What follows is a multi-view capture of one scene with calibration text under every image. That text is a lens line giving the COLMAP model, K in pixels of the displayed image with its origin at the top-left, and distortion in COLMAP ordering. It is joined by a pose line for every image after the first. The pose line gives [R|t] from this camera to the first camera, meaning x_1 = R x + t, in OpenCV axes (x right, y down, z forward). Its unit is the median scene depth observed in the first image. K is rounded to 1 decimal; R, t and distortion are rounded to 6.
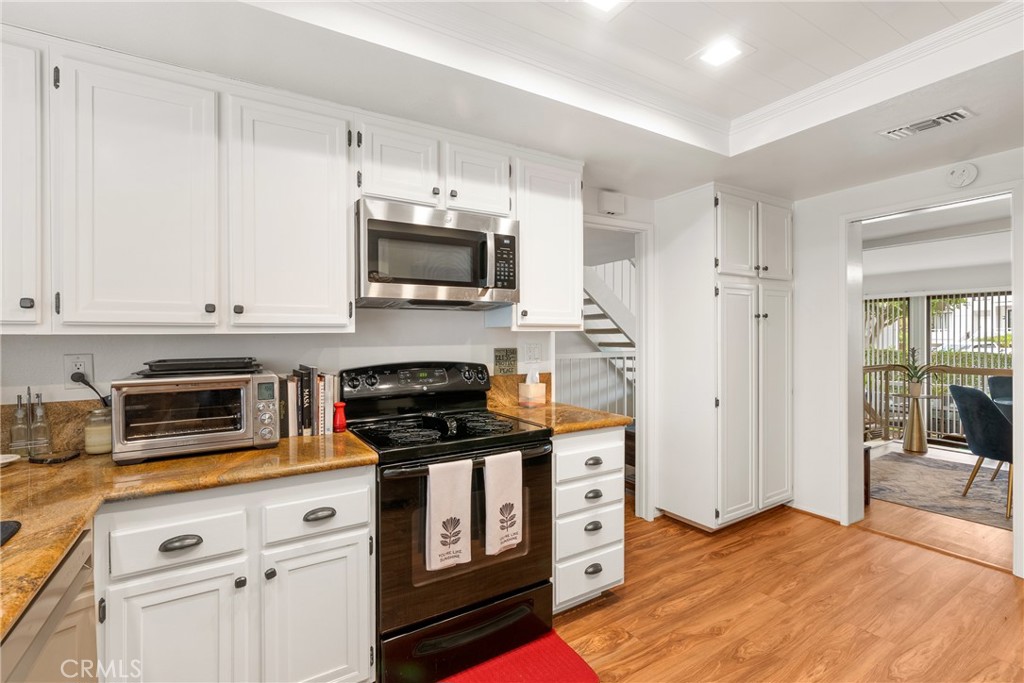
lens RADIAL K [[467.2, 0, 505.2], [0, 467.2, 341.2], [0, 0, 1]] dist [-0.007568, 0.000337]
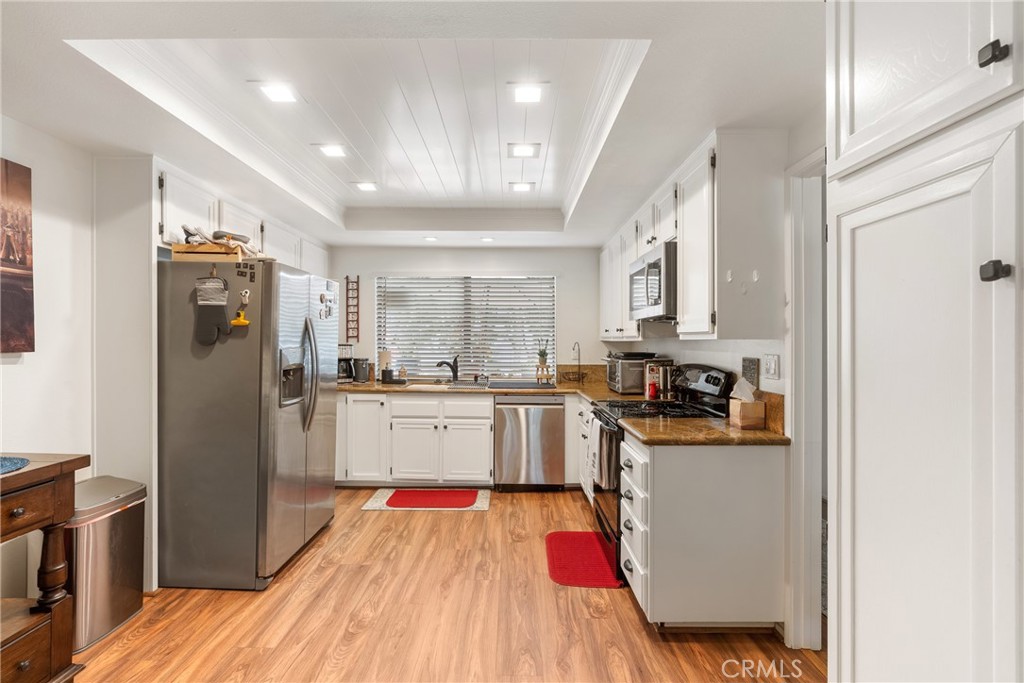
lens RADIAL K [[467.2, 0, 505.2], [0, 467.2, 341.2], [0, 0, 1]] dist [-0.007568, 0.000337]
pose [[-0.535648, 0.009259, -0.844391, 1.356698], [-0.003569, 0.999906, 0.013228, -0.036871], [0.844434, 0.010099, -0.535565, 1.459704]]
